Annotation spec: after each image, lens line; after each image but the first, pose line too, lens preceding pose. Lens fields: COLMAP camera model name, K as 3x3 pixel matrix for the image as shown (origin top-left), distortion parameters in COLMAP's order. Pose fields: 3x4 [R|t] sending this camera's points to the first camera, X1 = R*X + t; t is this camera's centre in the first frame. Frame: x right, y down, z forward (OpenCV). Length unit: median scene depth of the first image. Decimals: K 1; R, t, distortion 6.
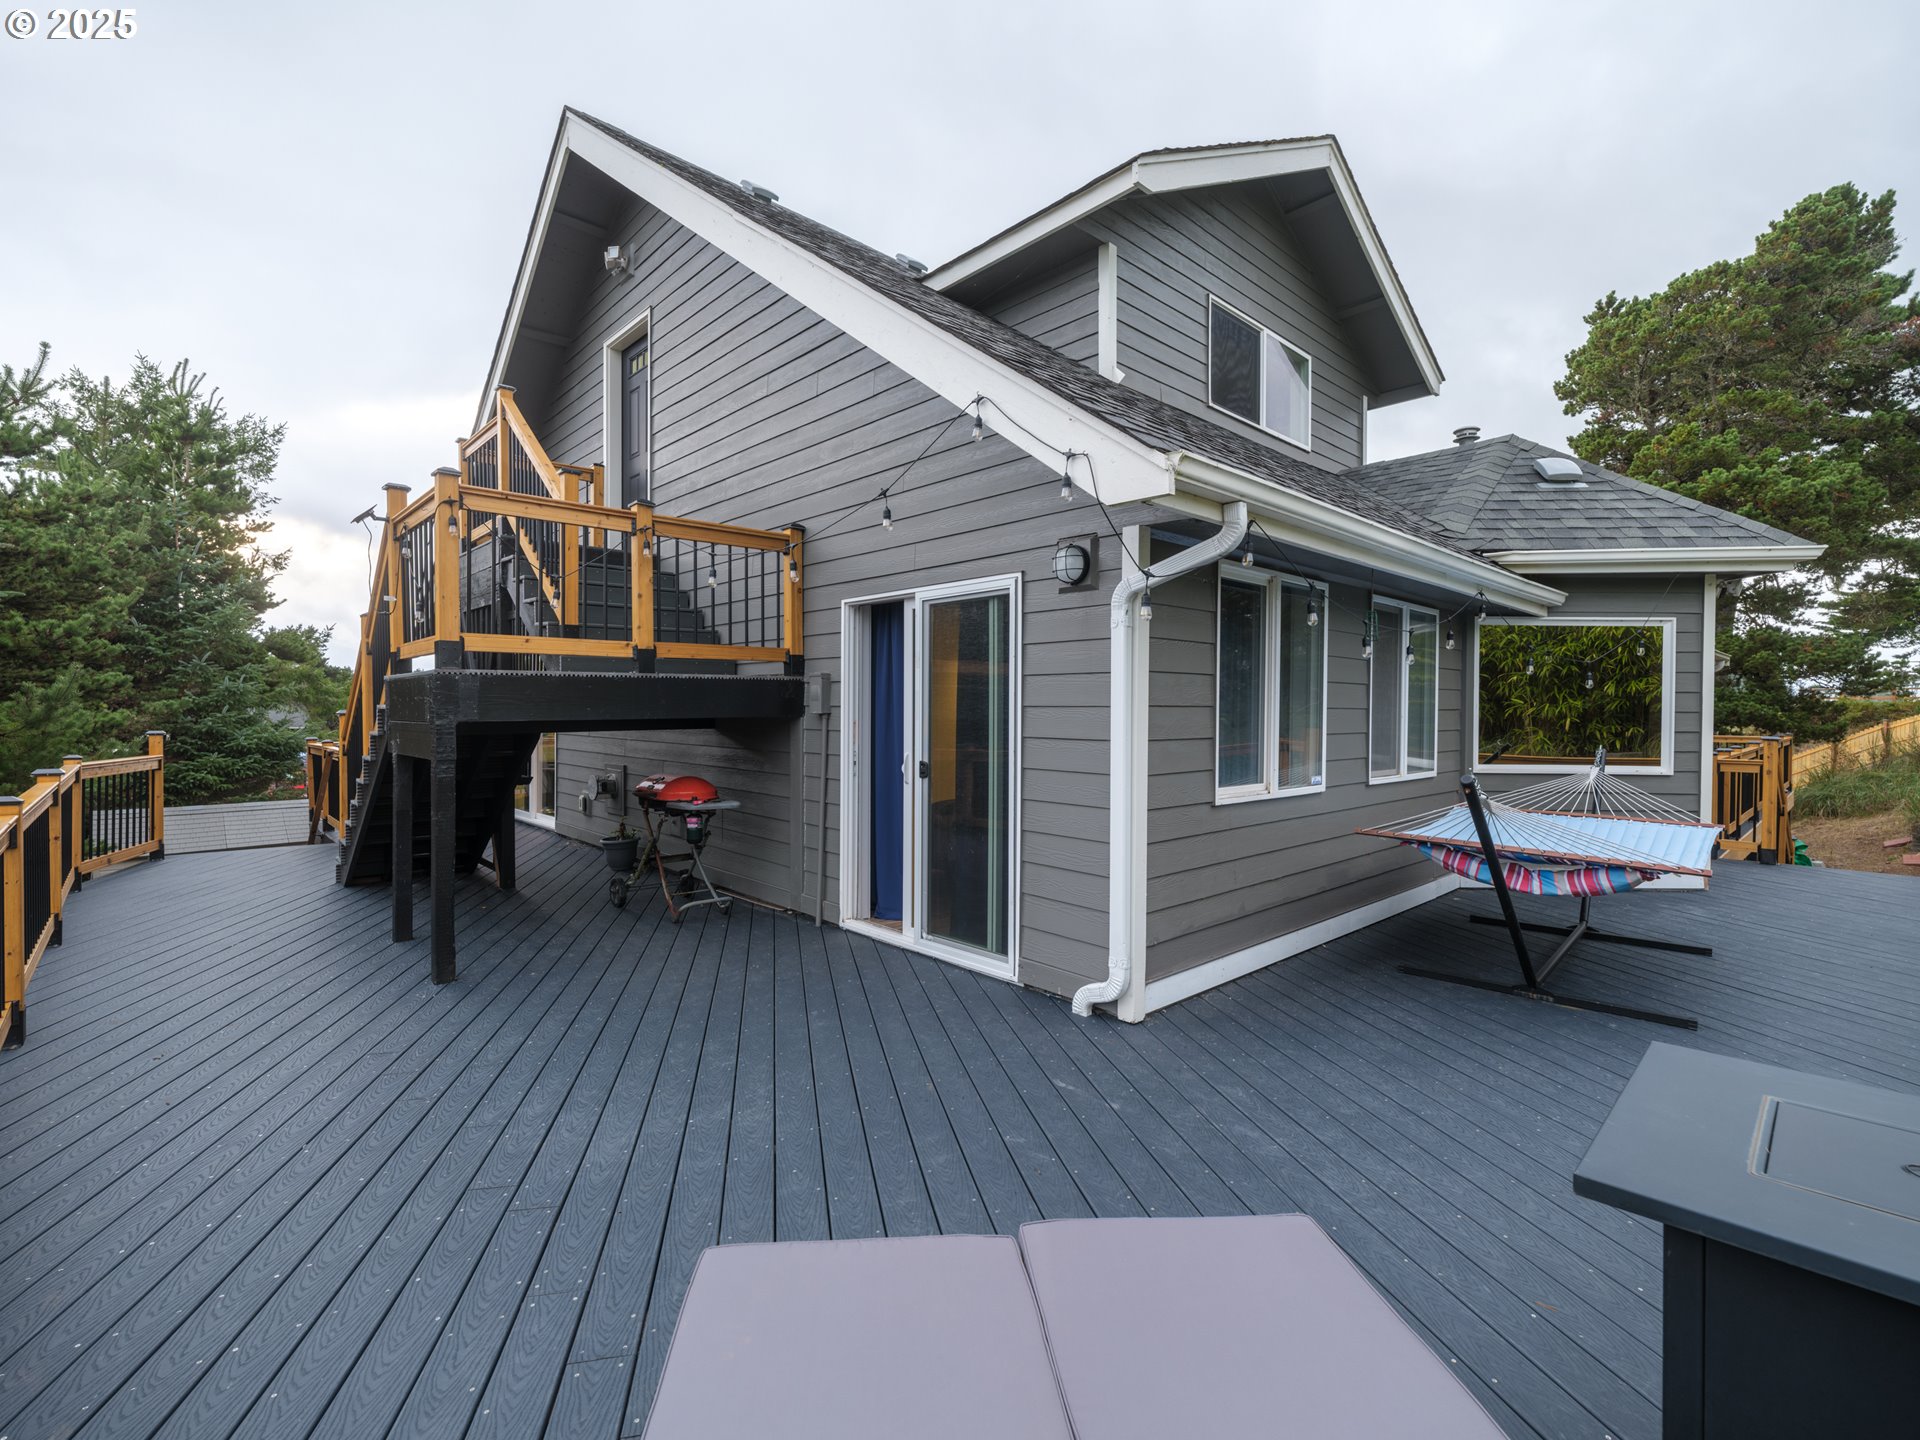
lens RADIAL K [[876.9, 0, 960.0], [0, 876.9, 720.0], [0, 0, 1]] dist [-0.002275, -0.000036]
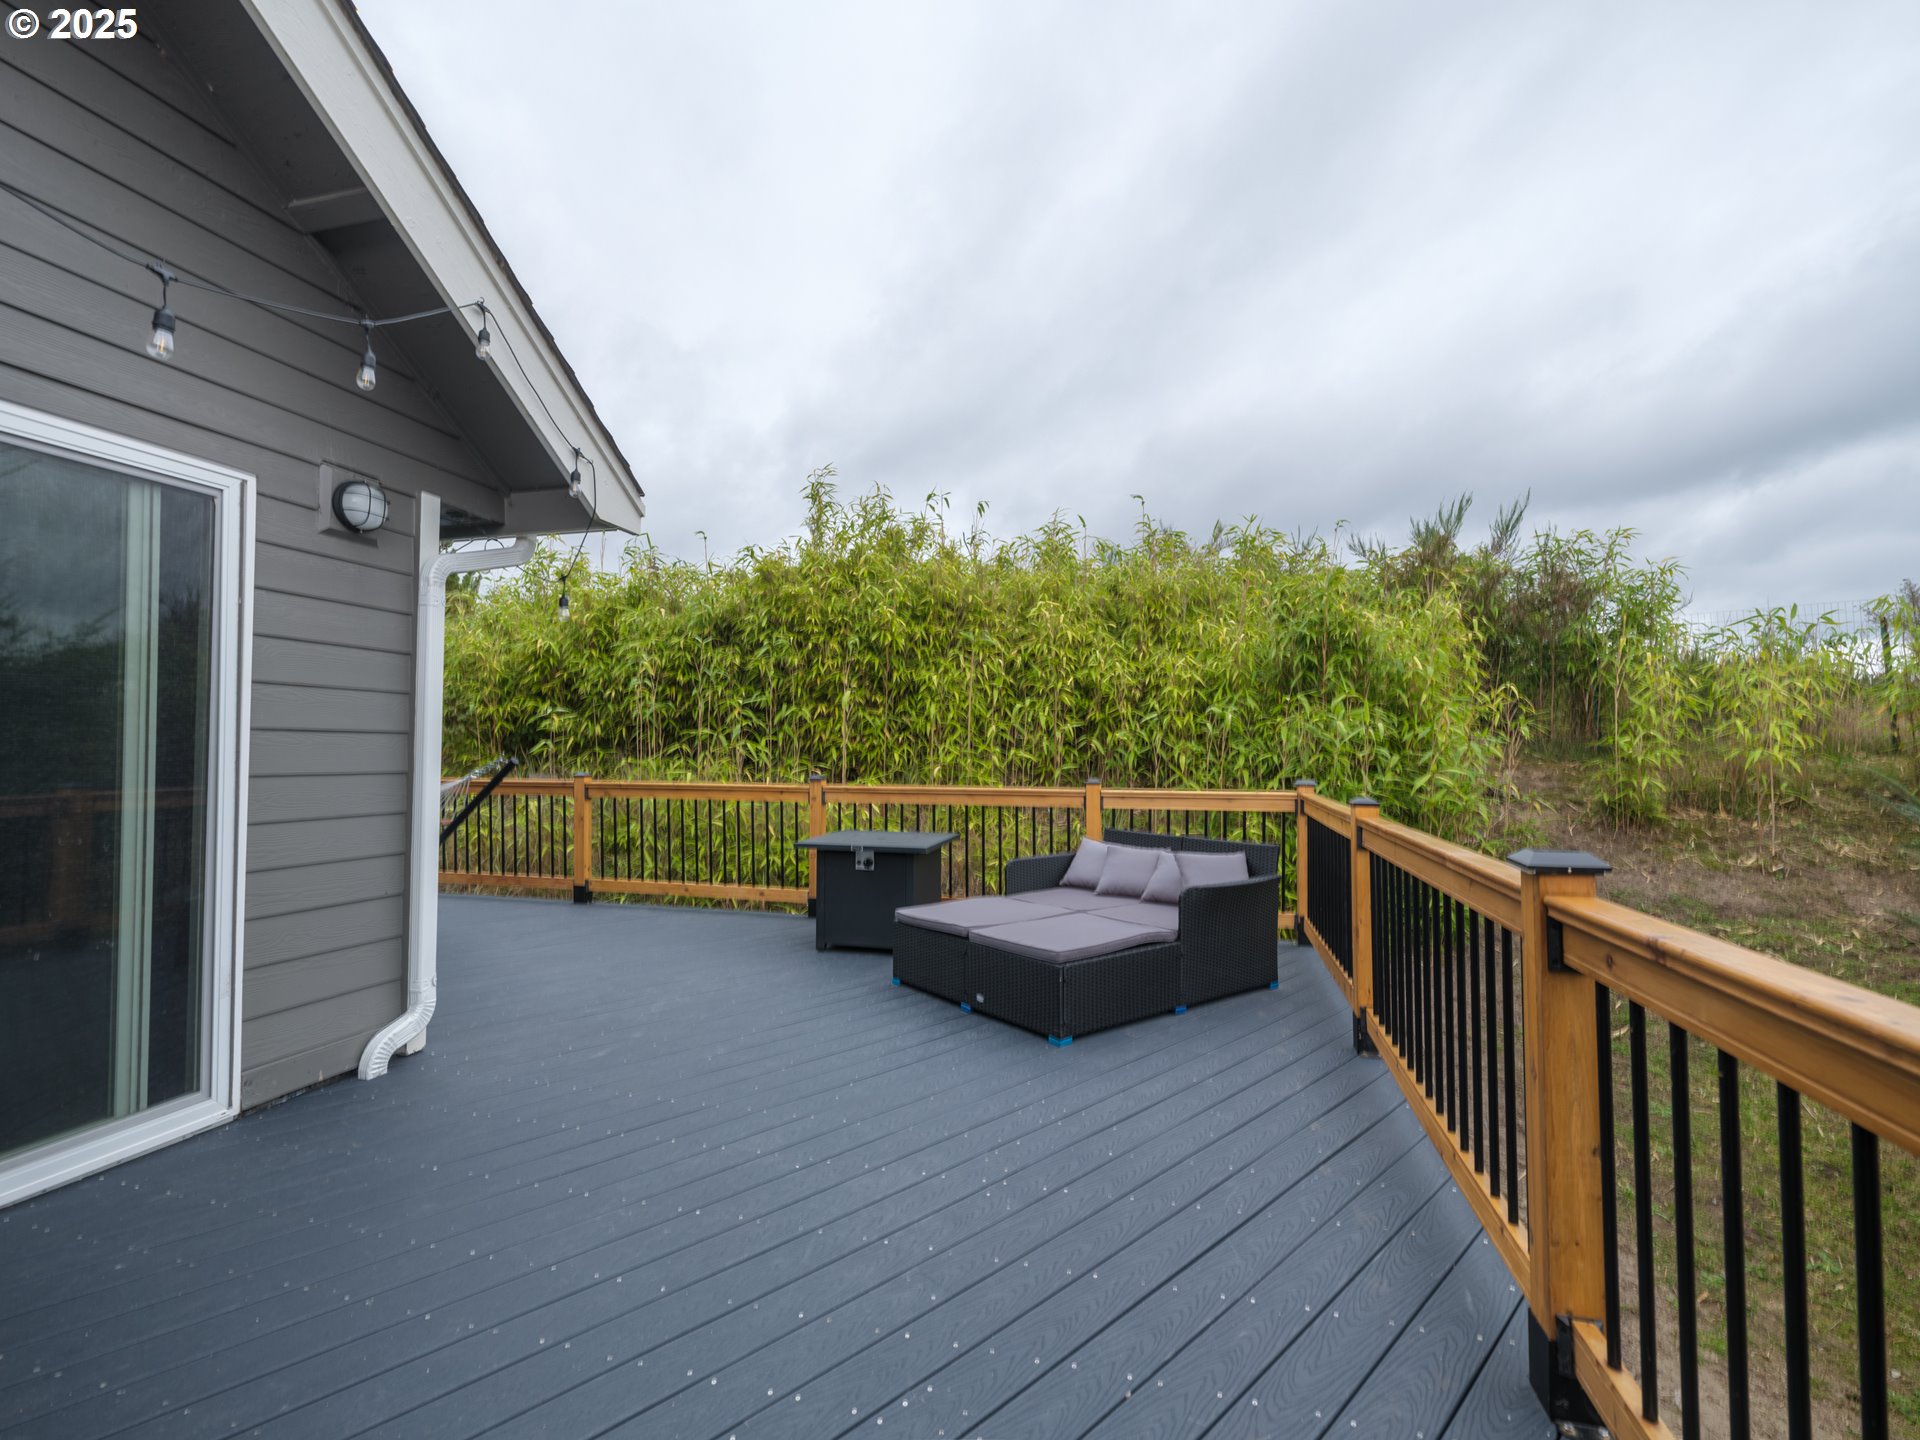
lens RADIAL K [[876.9, 0, 960.0], [0, 876.9, 720.0], [0, 0, 1]] dist [-0.002275, -0.000036]
pose [[-0.535750, 0.019473, 0.844152, -0.842486], [0.001350, 0.999753, -0.022206, 0.032124], [-0.844376, -0.010757, -0.535644, 0.999760]]
